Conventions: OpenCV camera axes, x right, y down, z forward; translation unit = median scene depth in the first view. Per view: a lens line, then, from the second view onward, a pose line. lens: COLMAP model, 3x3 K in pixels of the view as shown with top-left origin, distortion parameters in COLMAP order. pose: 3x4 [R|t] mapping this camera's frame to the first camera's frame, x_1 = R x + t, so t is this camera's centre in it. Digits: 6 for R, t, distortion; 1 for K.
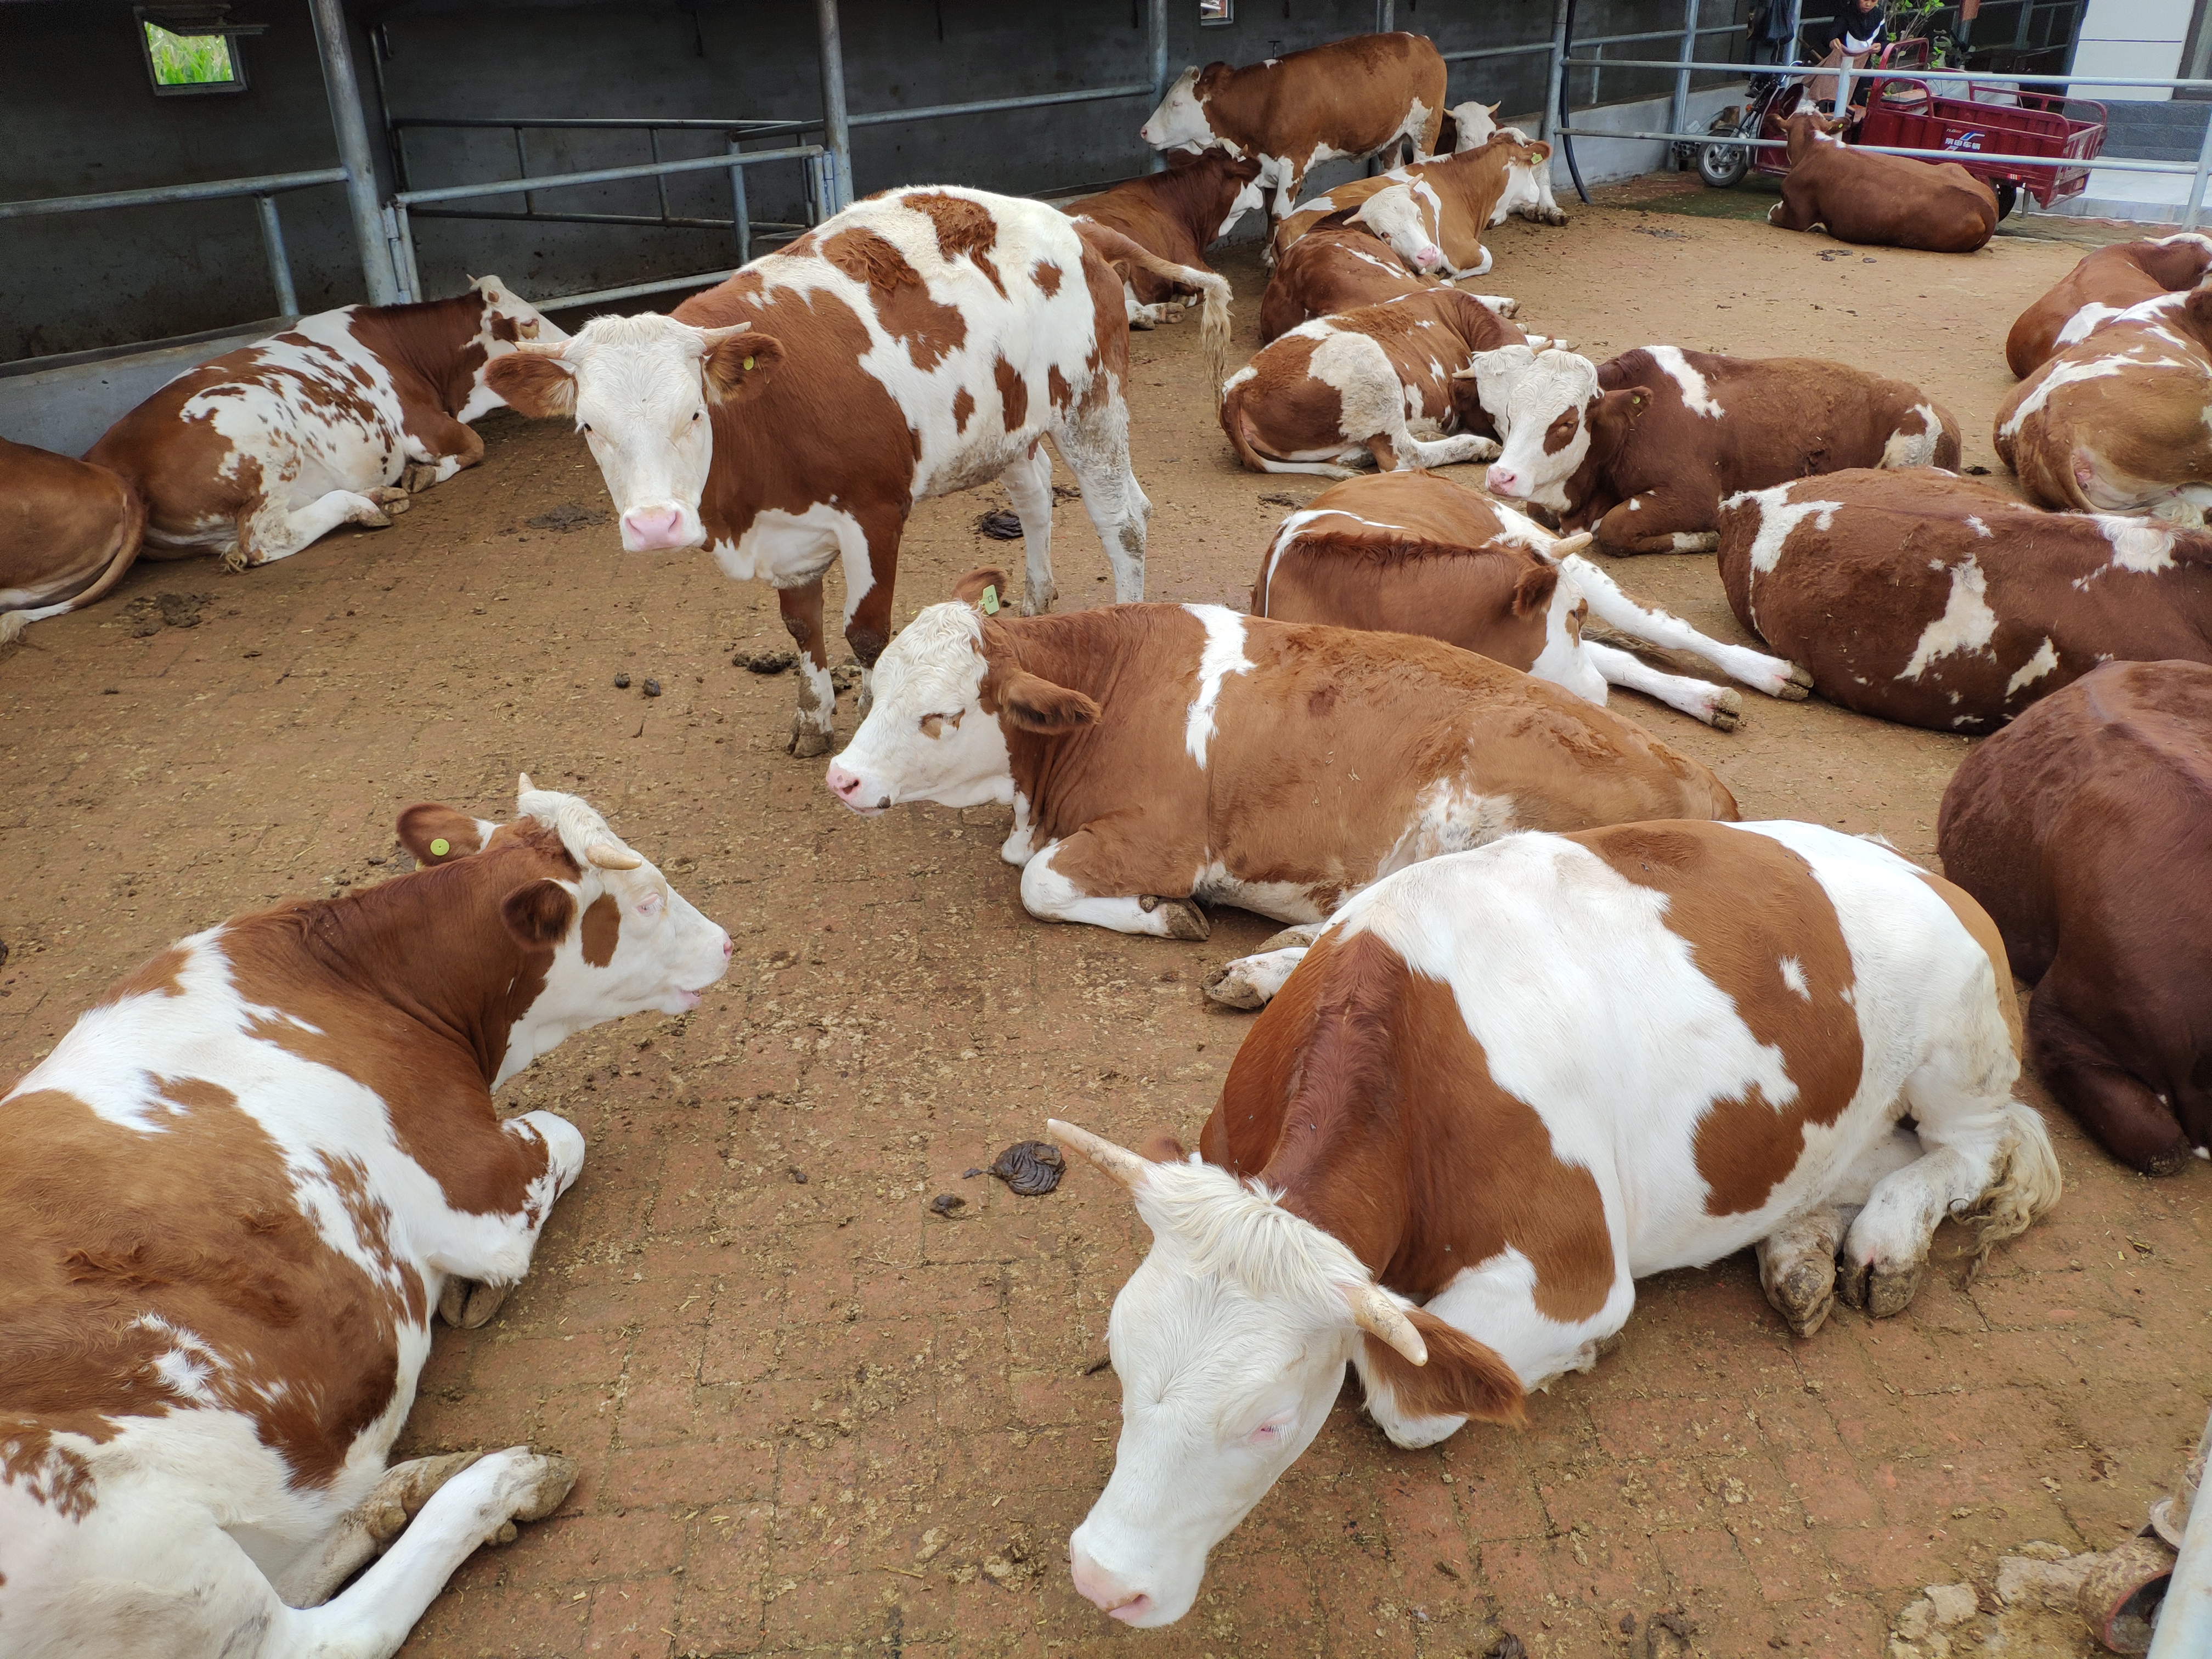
lens RADIAL K [[1677.8, 0, 1142.4], [0, 1677.8, 829.3], [0, 0, 1]] dist [0.000619, -0.061036]
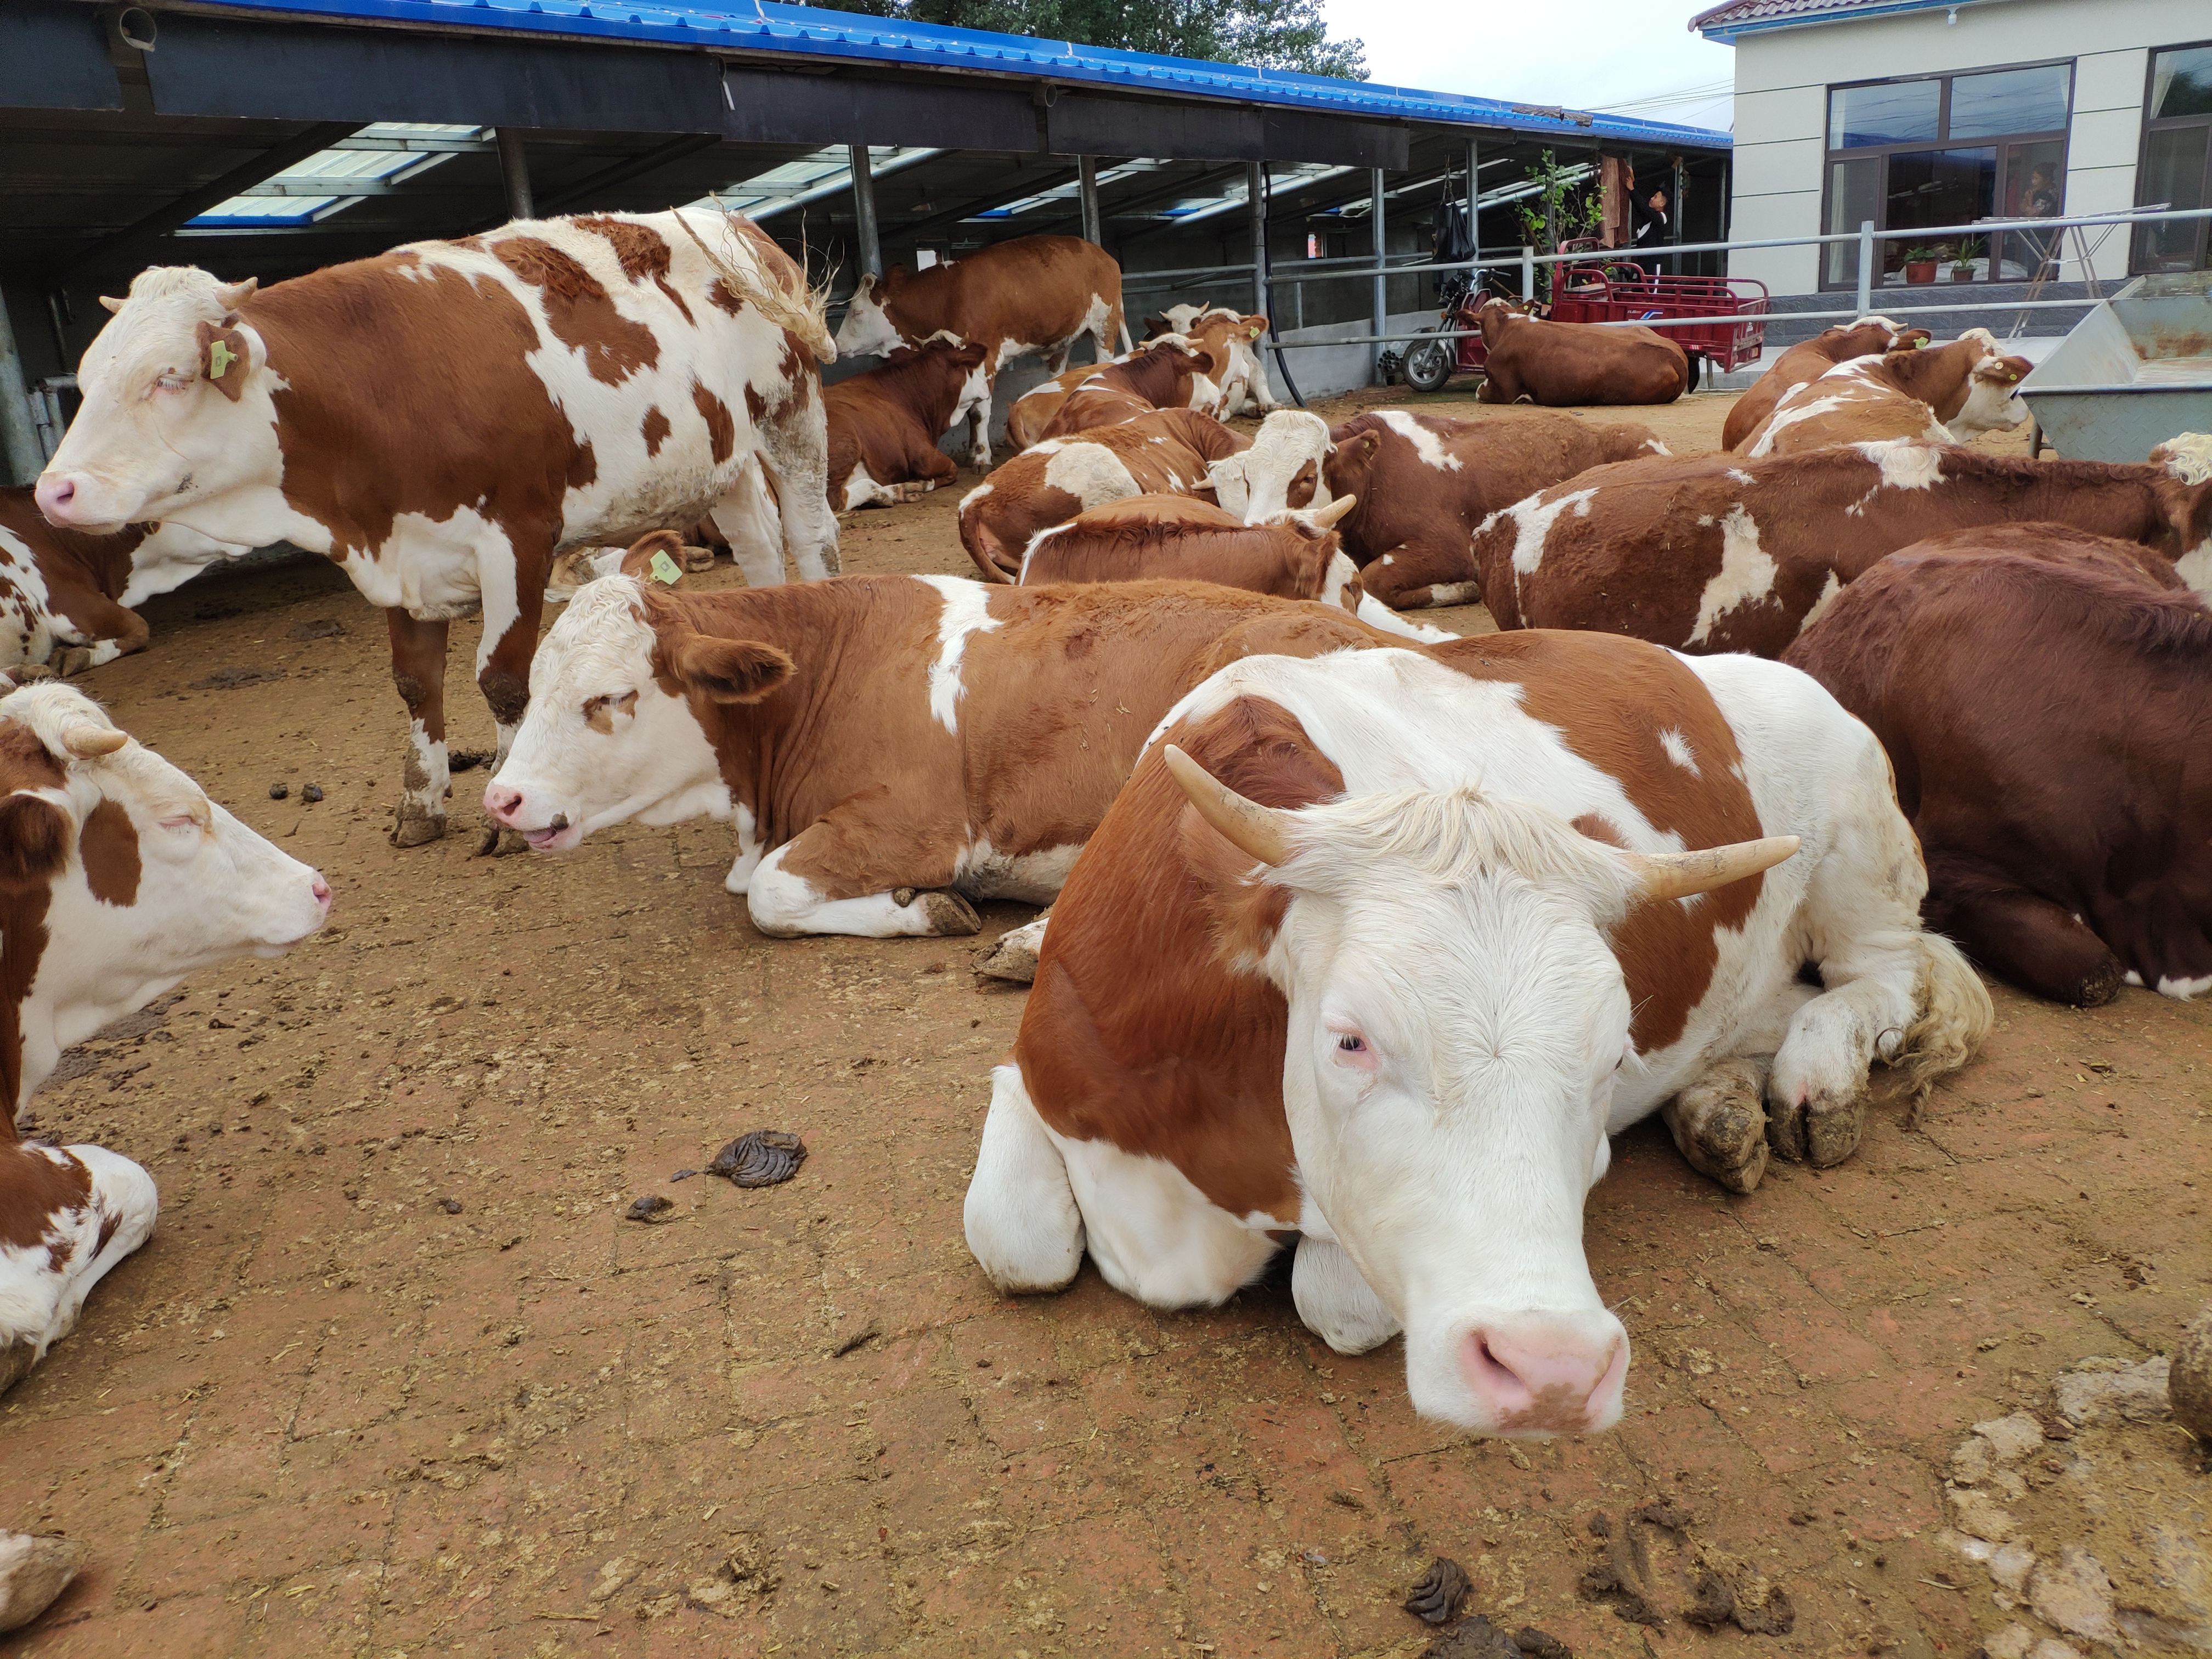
lens RADIAL K [[1710.5, 0, 1128.8], [0, 1710.5, 760.3], [0, 0, 1]] dist [0.008801, -0.067231]
pose [[0.987967, -0.084509, 0.129536, 0.016428], [0.108652, 0.975280, -0.192414, 0.196089], [-0.110073, 0.204173, 0.972727, 0.171053]]
